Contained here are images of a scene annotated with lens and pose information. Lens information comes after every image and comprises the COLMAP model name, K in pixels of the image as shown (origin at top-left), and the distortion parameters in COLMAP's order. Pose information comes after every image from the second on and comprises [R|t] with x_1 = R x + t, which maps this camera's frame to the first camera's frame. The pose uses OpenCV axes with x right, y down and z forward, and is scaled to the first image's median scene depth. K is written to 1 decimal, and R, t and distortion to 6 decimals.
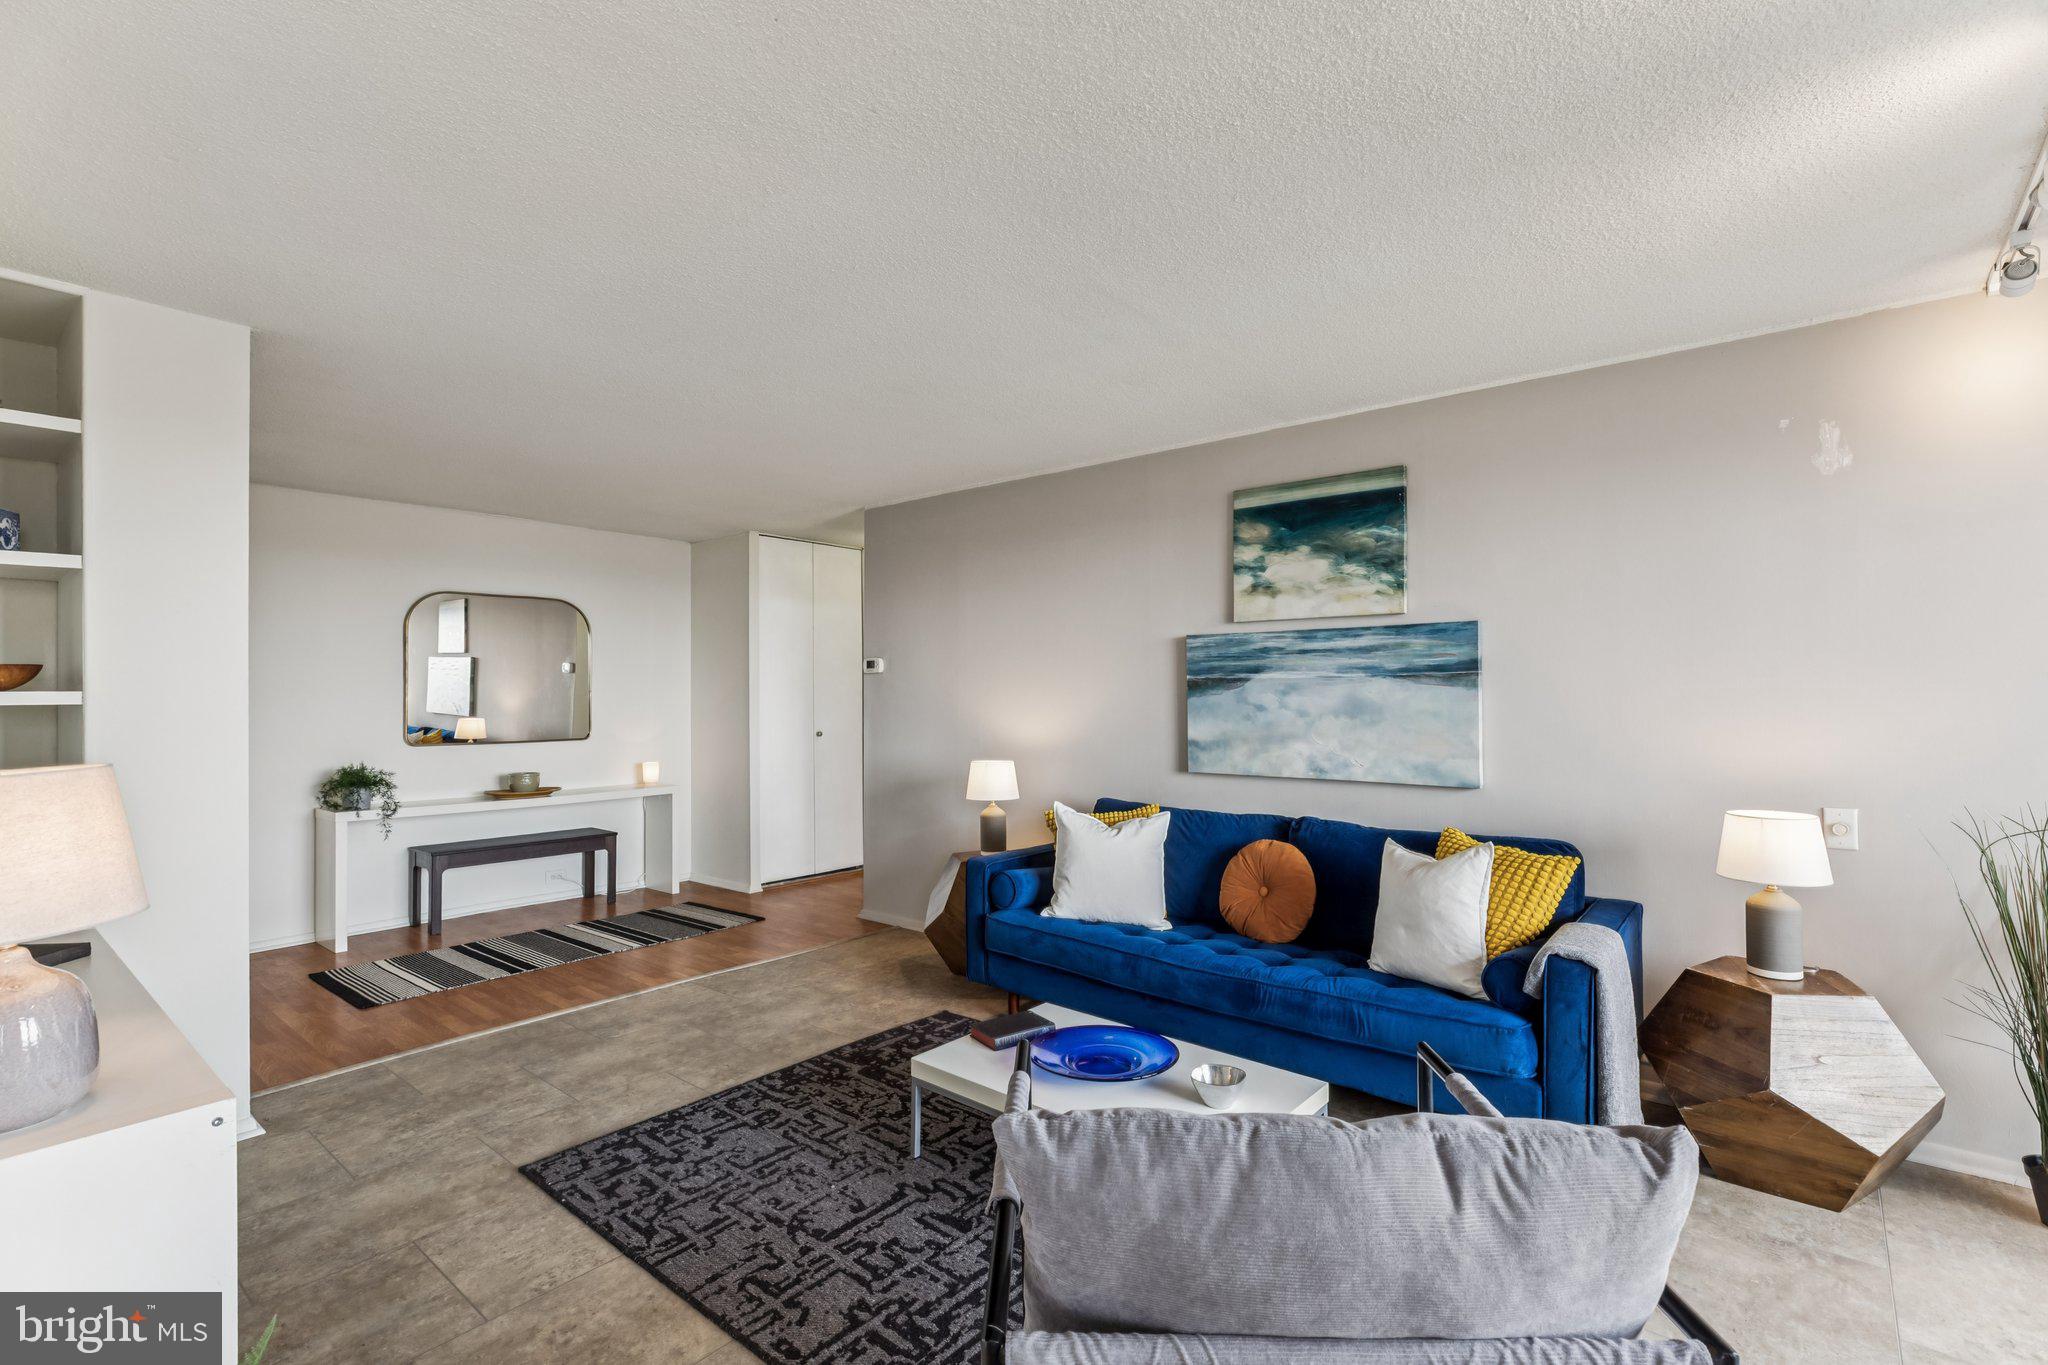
lens RADIAL K [[940.5, 0, 1029.2], [0, 940.5, 681.5], [0, 0, 1]] dist [0.008877, -0.000996]
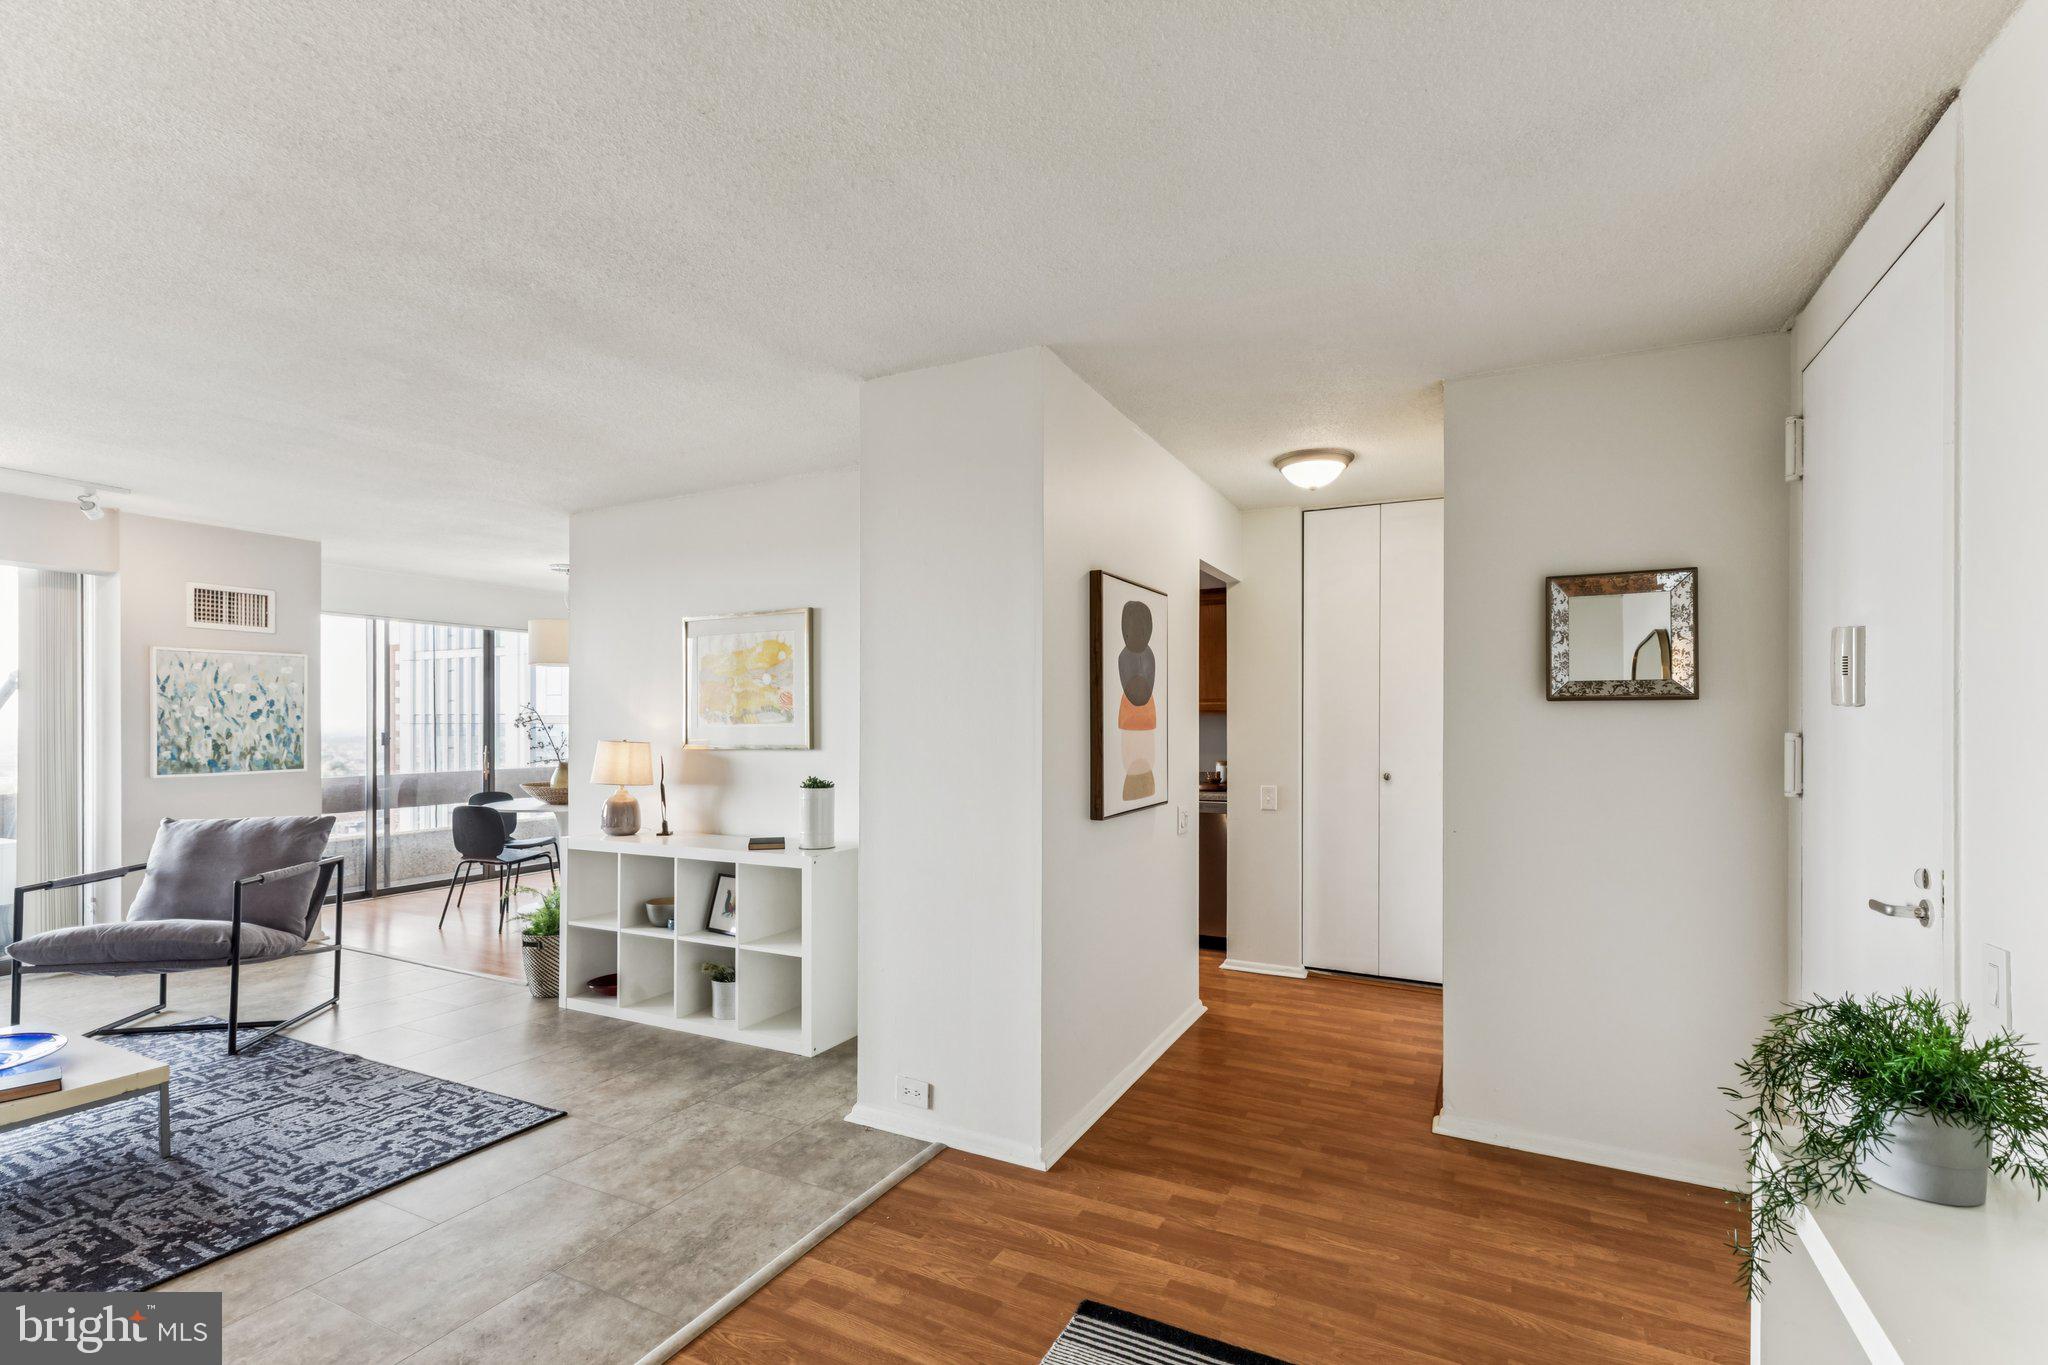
lens RADIAL K [[940.5, 0, 1046.0], [0, 940.5, 725.1], [0, 0, 1]] dist [0.008877, -0.000996]
pose [[-0.972409, 0.005704, -0.233213, -0.617008], [0.006914, 0.999967, -0.004369, 0.020868], [0.233180, -0.005861, -0.972416, 1.669902]]
